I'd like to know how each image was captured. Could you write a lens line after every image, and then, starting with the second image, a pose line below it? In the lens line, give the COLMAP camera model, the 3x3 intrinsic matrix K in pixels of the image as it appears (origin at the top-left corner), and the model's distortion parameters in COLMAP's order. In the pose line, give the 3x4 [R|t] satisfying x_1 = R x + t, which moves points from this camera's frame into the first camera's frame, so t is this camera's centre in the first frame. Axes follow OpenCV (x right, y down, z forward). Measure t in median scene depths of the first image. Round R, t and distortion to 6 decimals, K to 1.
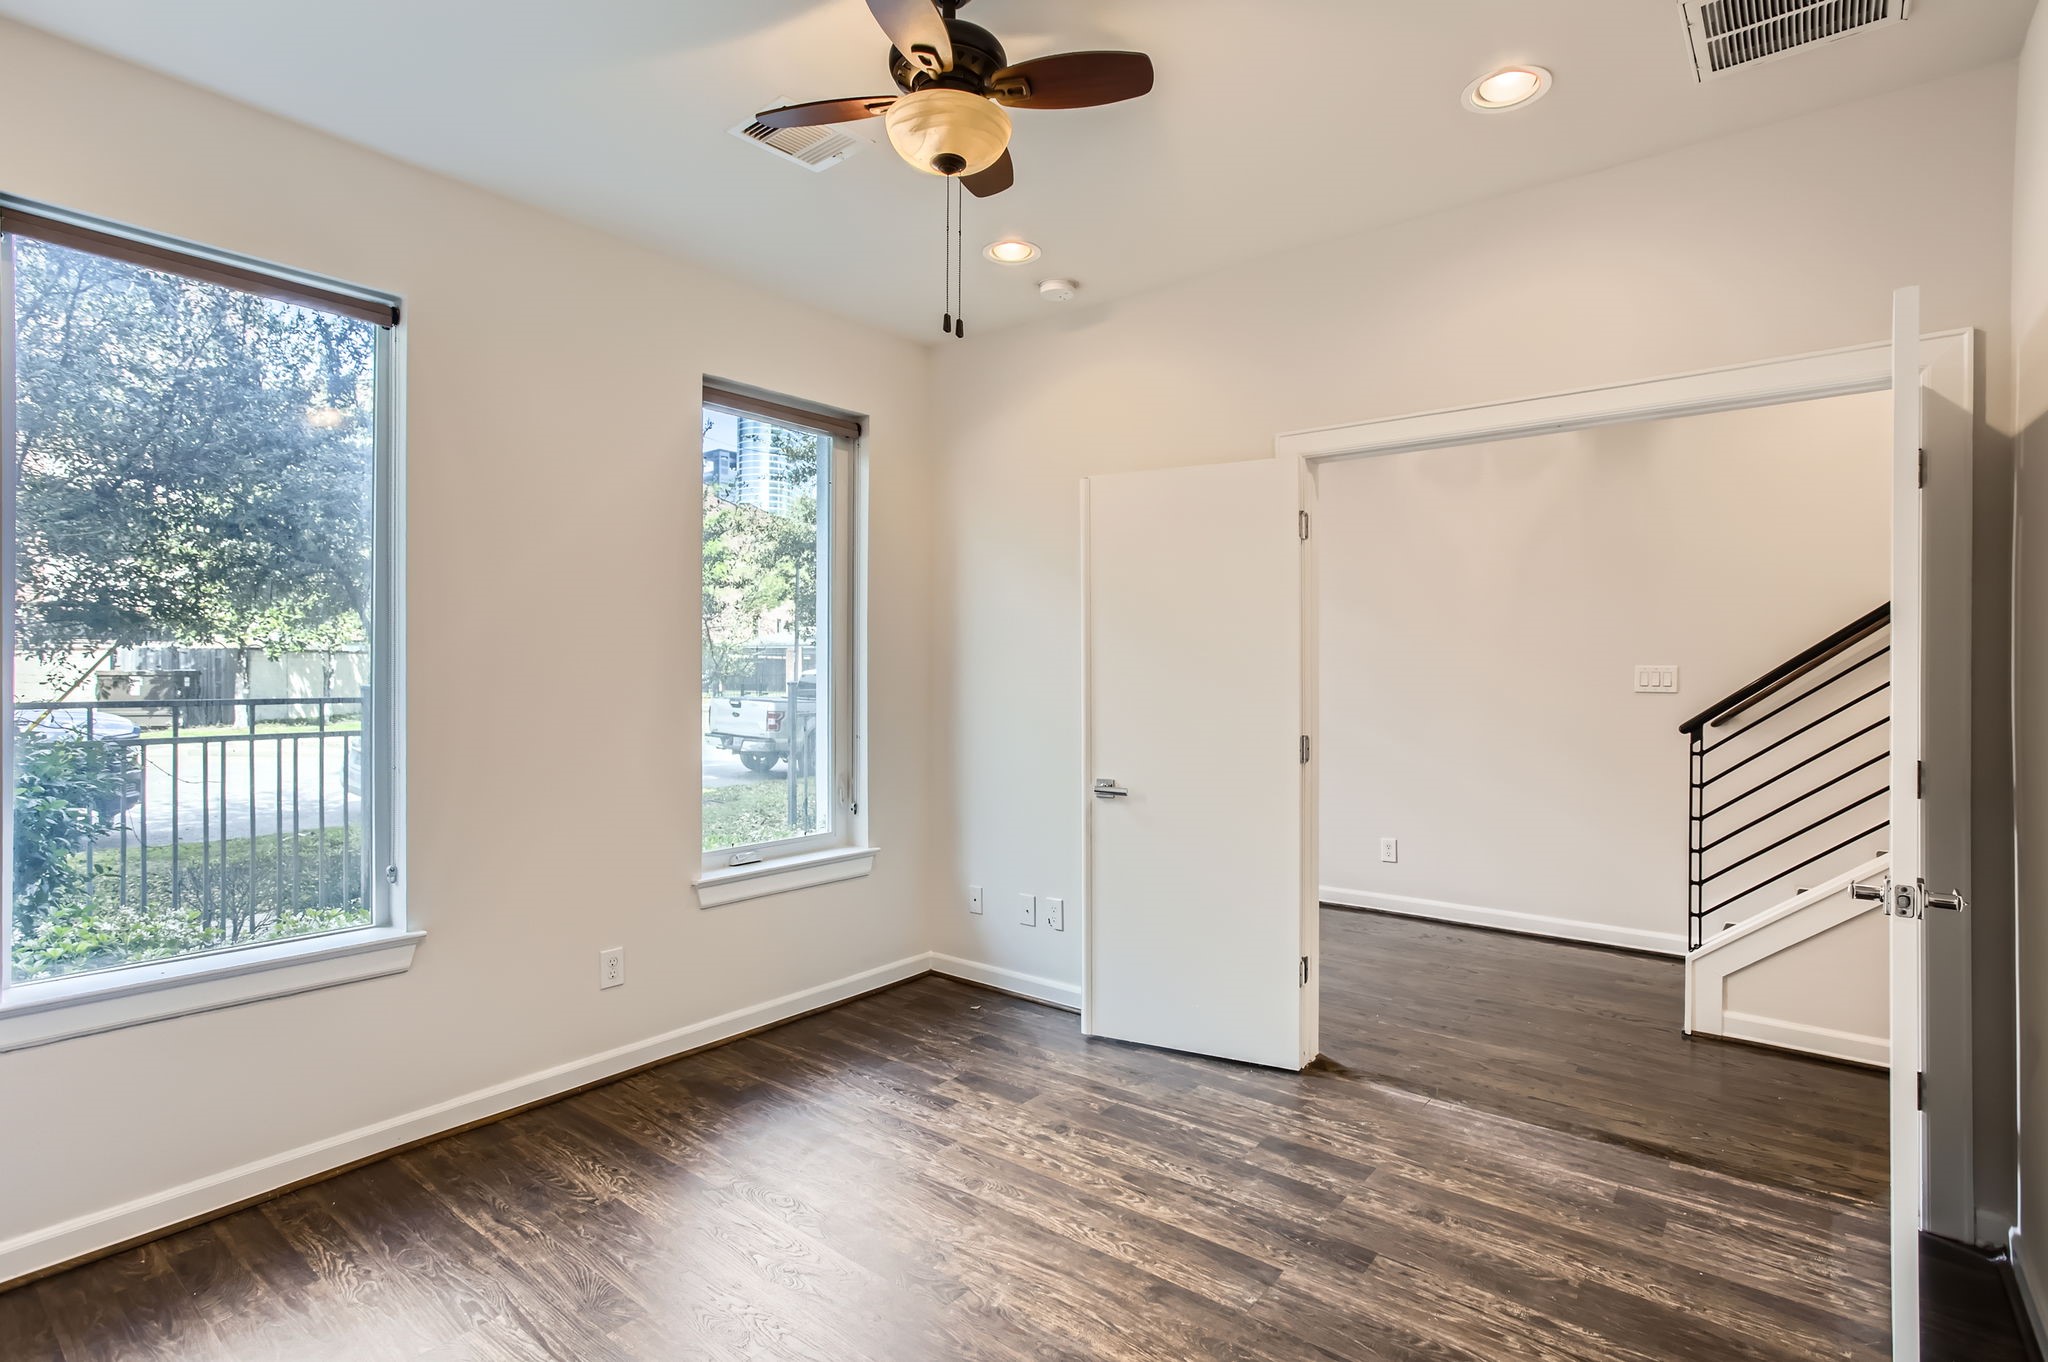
lens RADIAL K [[987.1, 0, 1032.4], [0, 987.1, 678.2], [0, 0, 1]] dist [-0.030192, 0.016445]
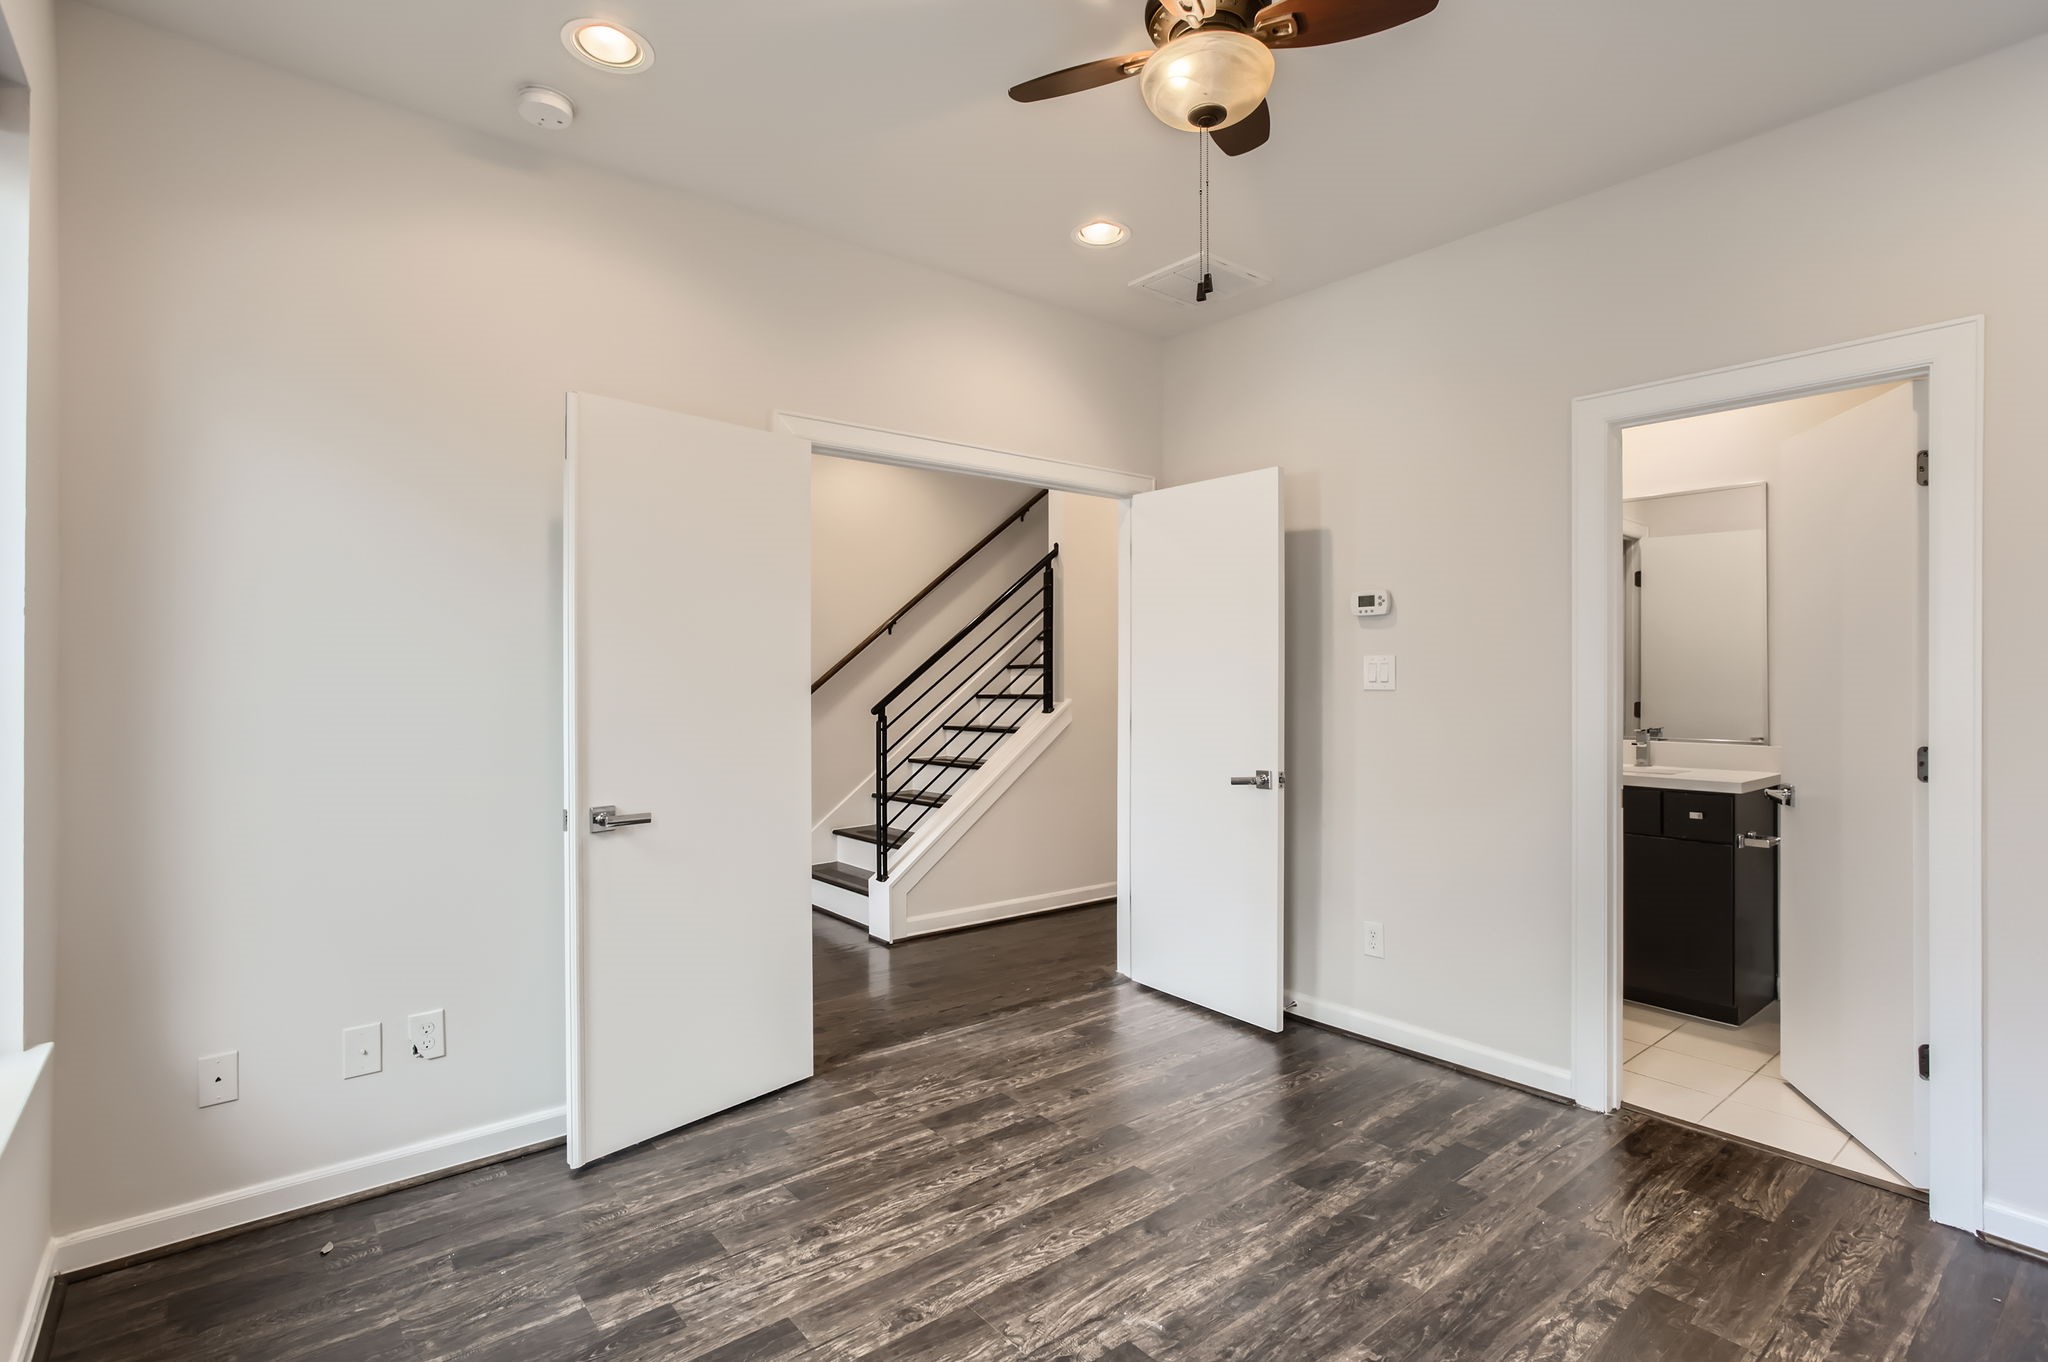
lens RADIAL K [[987.1, 0, 1032.4], [0, 987.1, 678.2], [0, 0, 1]] dist [-0.030192, 0.016445]
pose [[0.209174, -0.001891, 0.977877, -0.707332], [0.002652, 0.999996, 0.001366, 0.010883], [-0.977875, 0.002307, 0.209178, 0.663556]]
